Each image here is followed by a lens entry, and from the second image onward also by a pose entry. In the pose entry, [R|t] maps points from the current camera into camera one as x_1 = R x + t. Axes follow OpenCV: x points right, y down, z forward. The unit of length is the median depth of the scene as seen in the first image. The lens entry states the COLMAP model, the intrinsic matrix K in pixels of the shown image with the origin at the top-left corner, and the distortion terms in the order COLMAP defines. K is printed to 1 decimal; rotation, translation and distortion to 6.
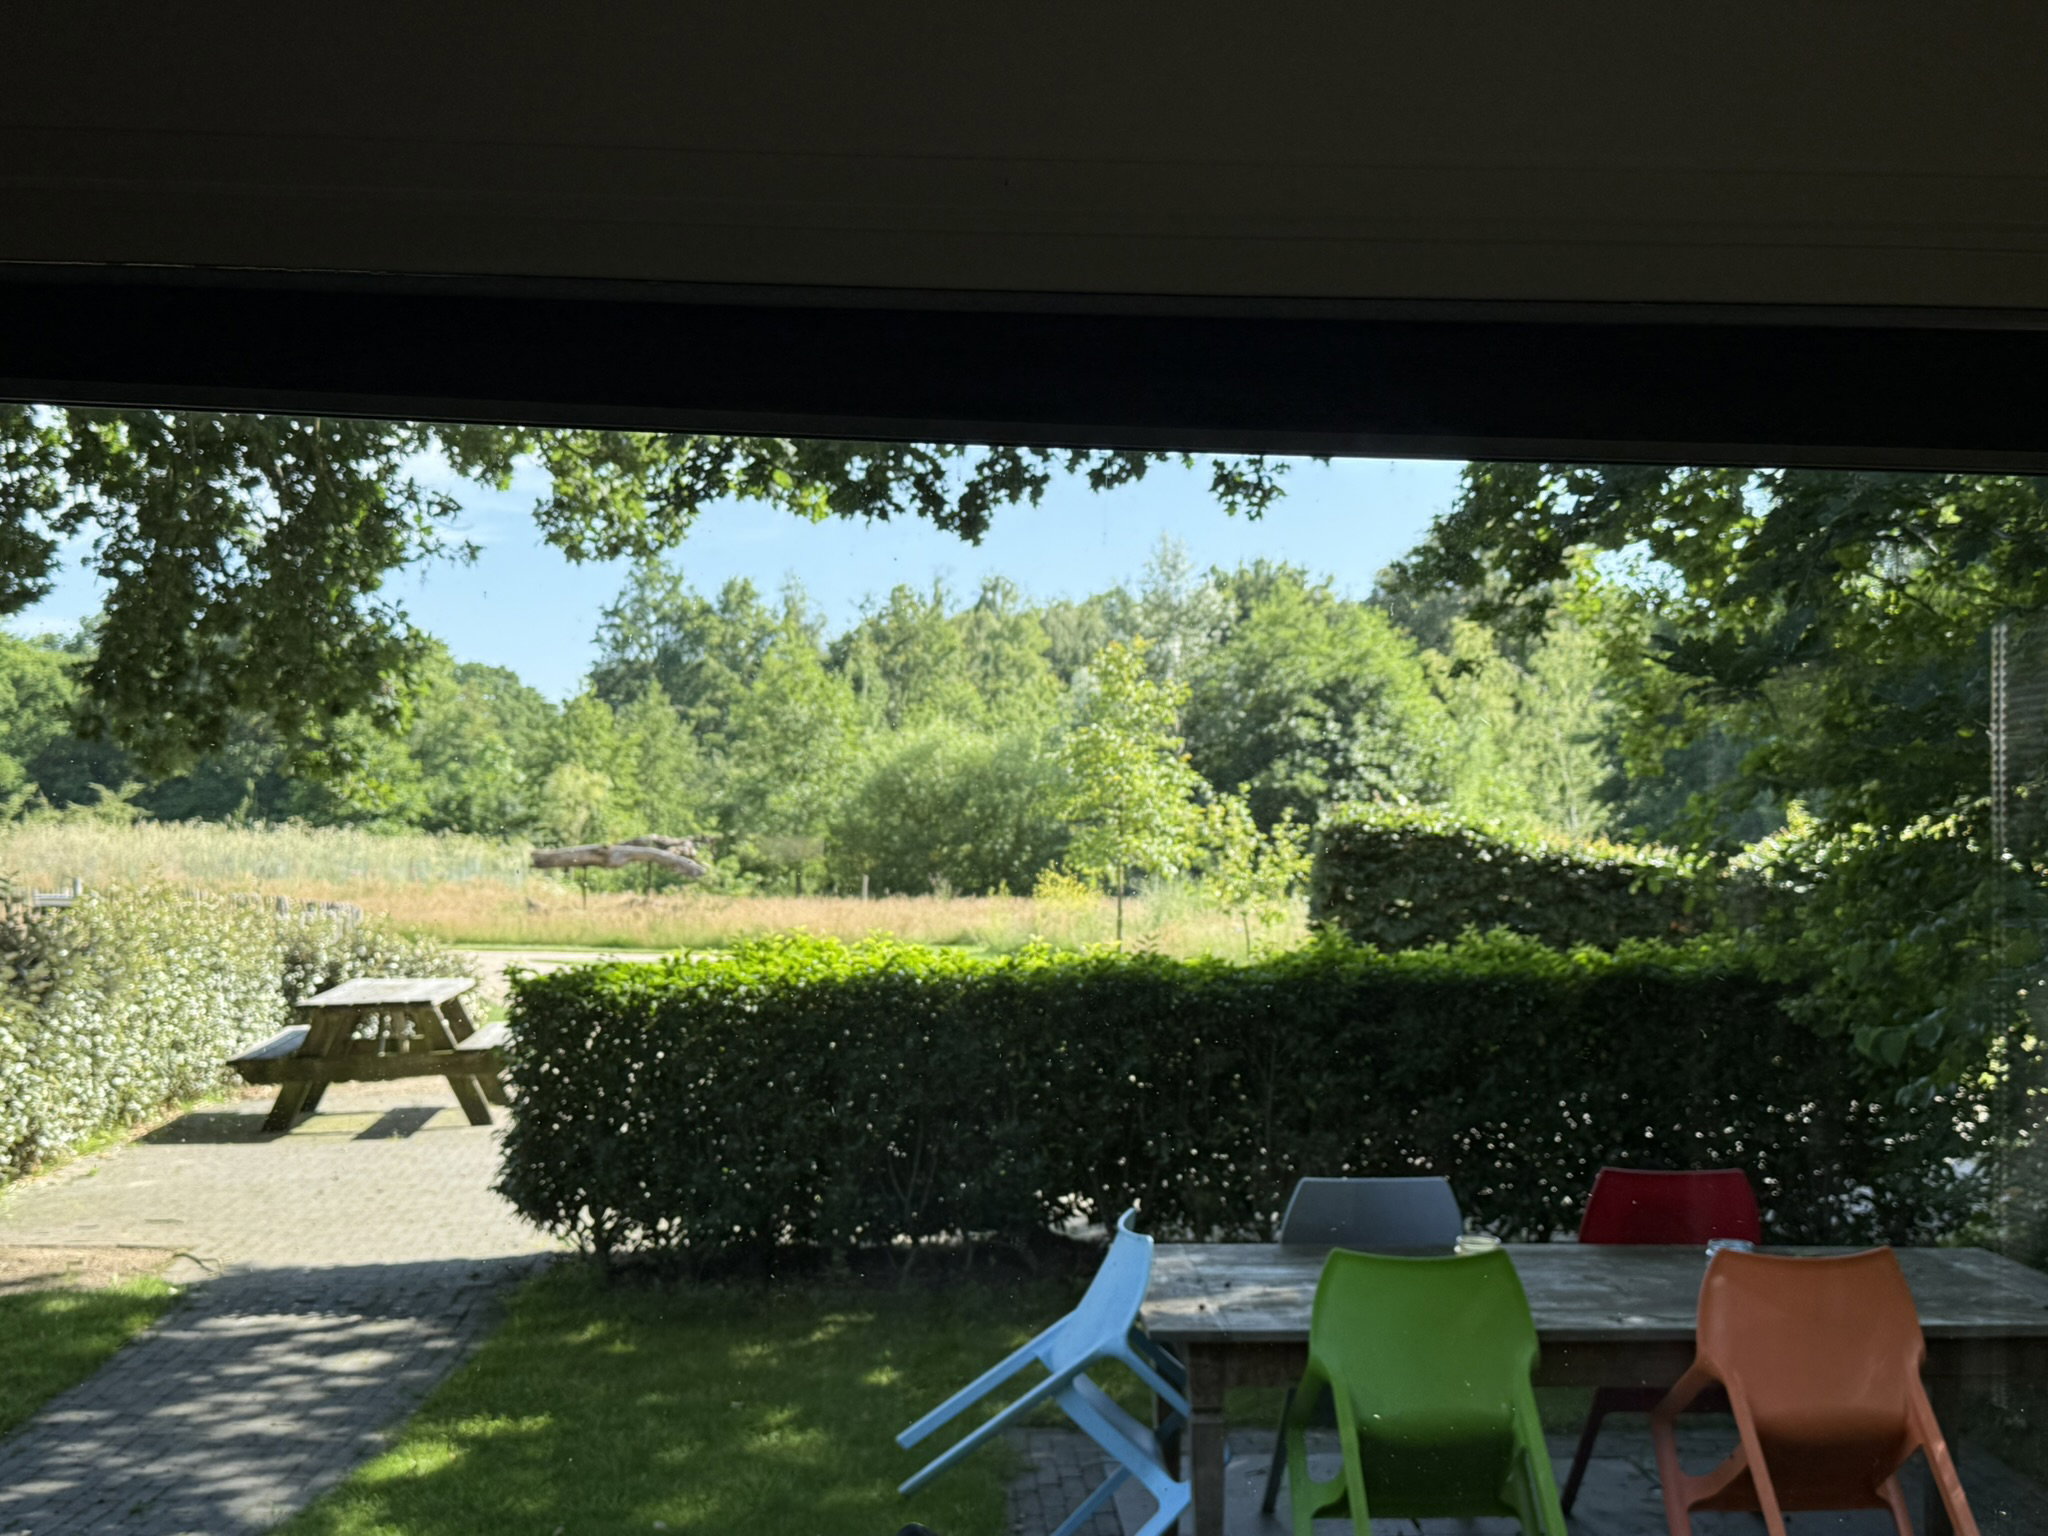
lens RADIAL K [[2400.5, 0, 1022.3], [0, 2400.5, 771.0], [0, 0, 1]] dist [0.223367, 0.000000]
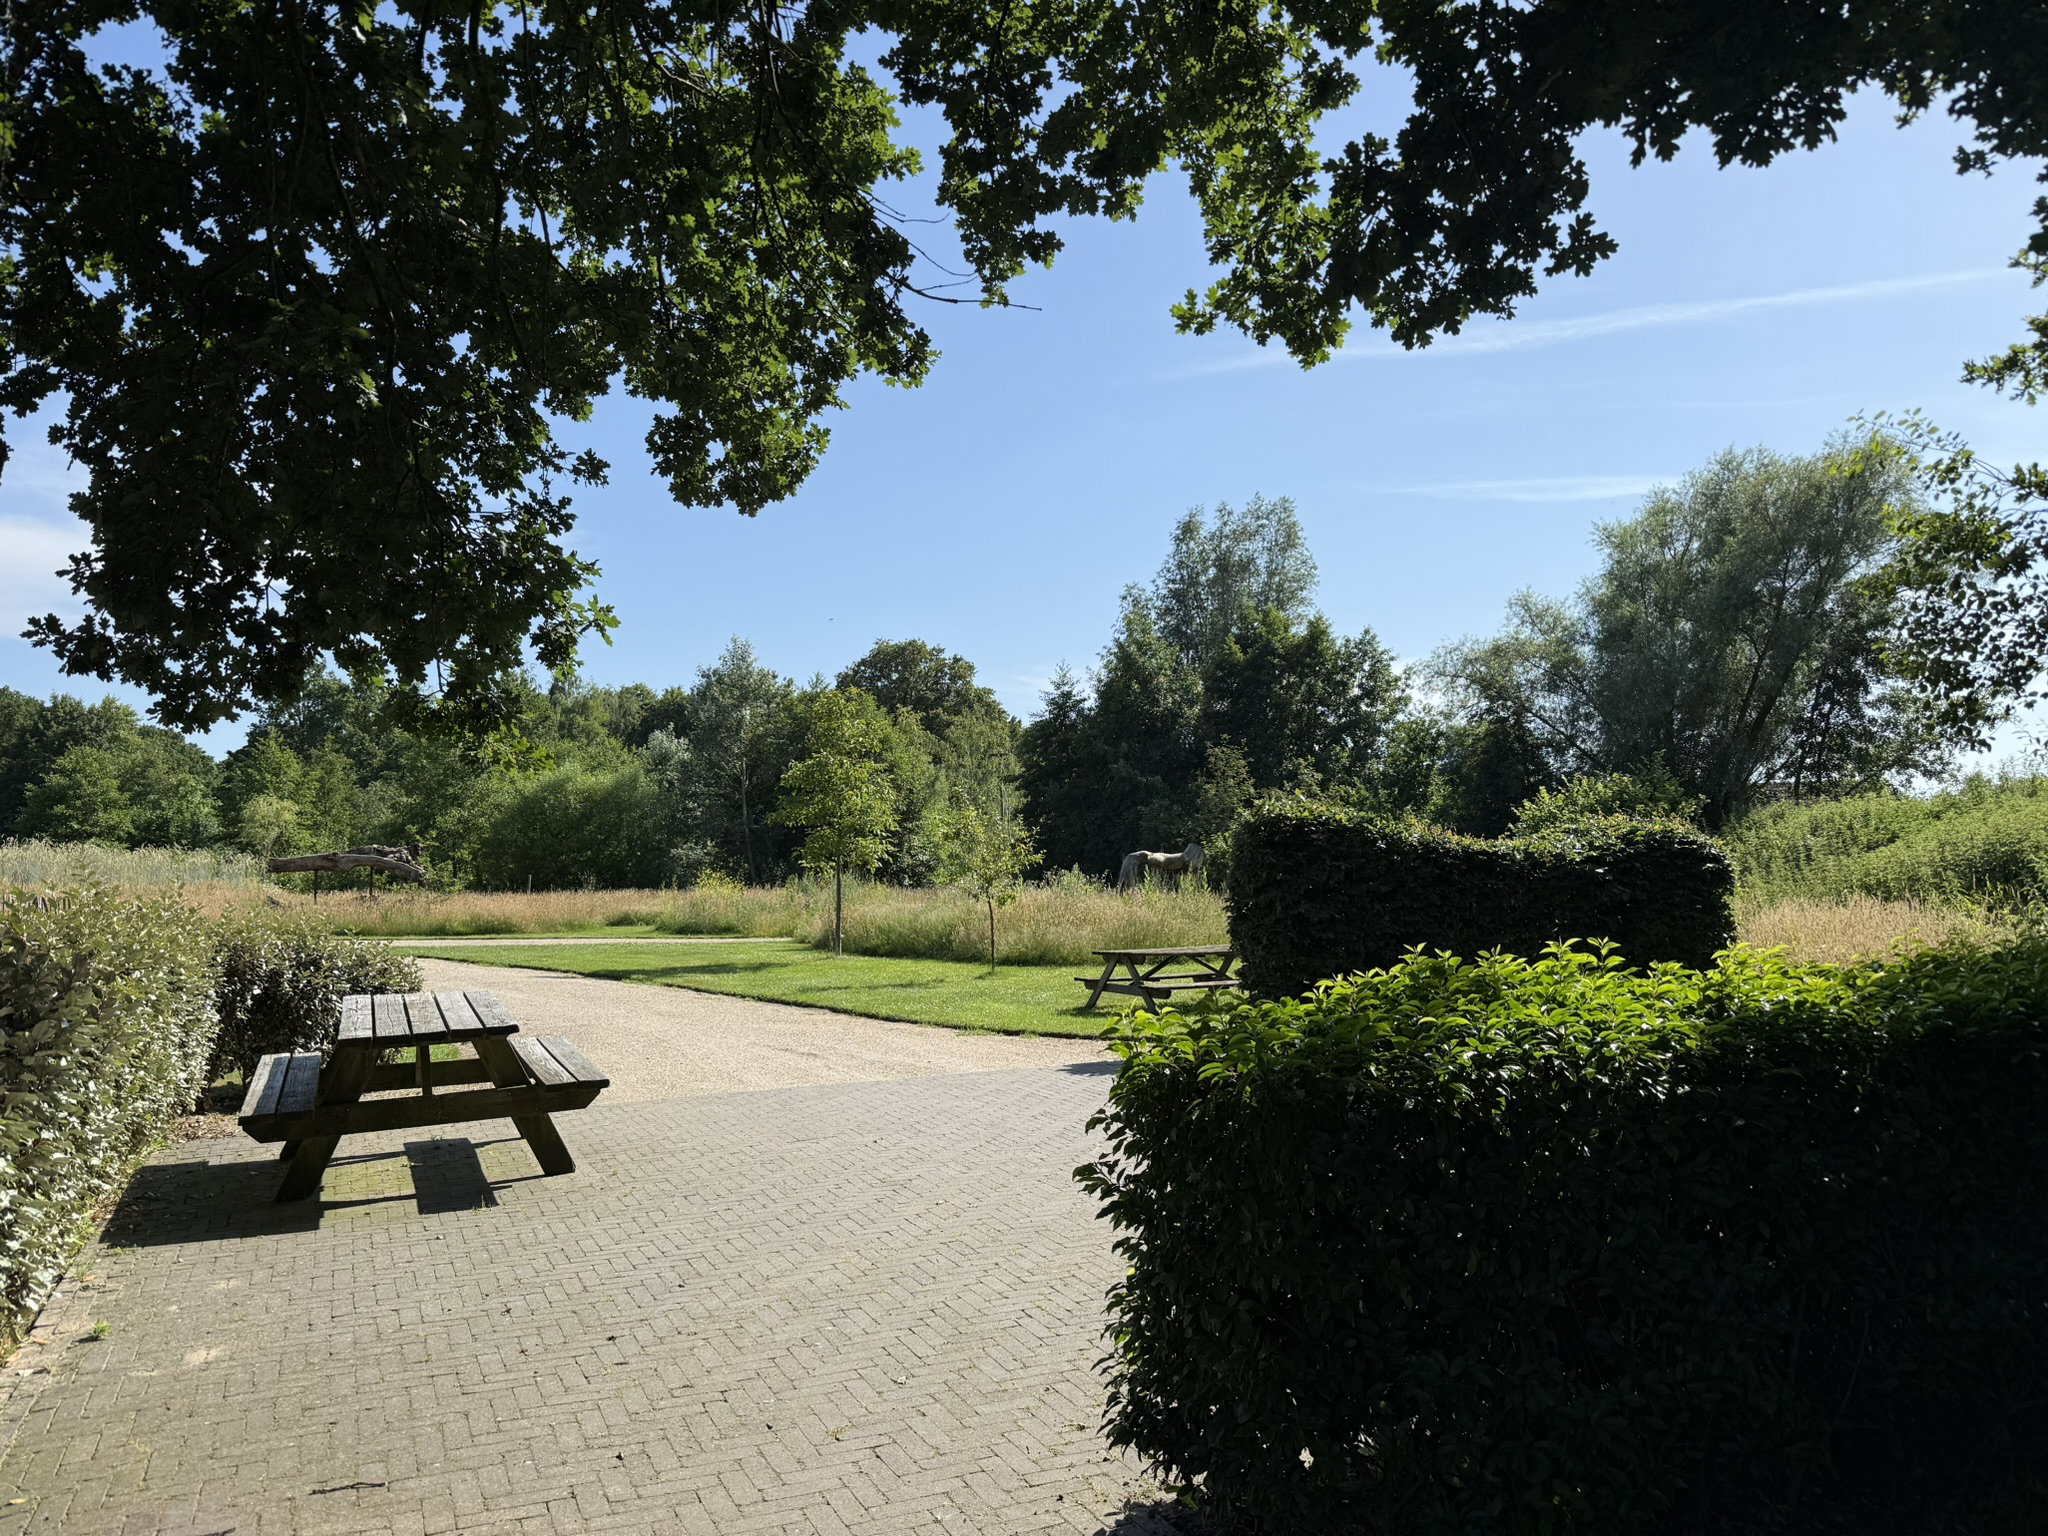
lens RADIAL K [[1409.2, 0, 1027.3], [0, 1409.2, 767.2], [0, 0, 1]] dist [0.007961, -0.003209]
pose [[0.937768, 0.011236, 0.347081, -0.063787], [-0.000602, 0.999528, -0.030730, 0.005985], [-0.347262, 0.028609, 0.937332, 0.130452]]
